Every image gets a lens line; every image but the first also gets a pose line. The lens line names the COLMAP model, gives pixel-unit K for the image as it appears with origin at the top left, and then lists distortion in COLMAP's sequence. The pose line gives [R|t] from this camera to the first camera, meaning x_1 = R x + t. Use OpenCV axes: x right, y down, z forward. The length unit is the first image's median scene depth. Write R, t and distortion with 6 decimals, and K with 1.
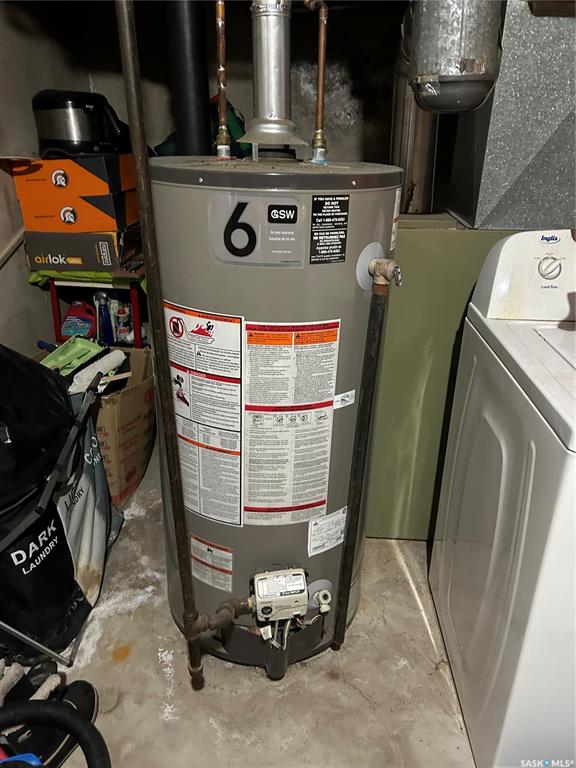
lens RADIAL K [[582.5, 0, 289.9], [0, 582.5, 393.3], [0, 0, 1]] dist [0.044971, -0.041554]
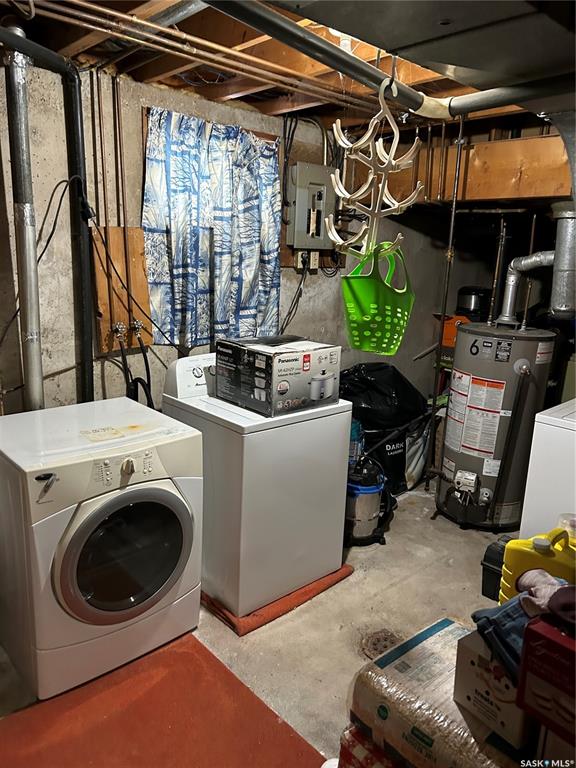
lens RADIAL K [[582.5, 0, 289.9], [0, 582.5, 393.3], [0, 0, 1]] dist [0.044971, -0.041554]
pose [[0.720106, 0.184962, -0.668757, 1.175467], [-0.322799, 0.942468, -0.086922, 0.484517], [0.614205, 0.278467, 0.738382, -1.650948]]
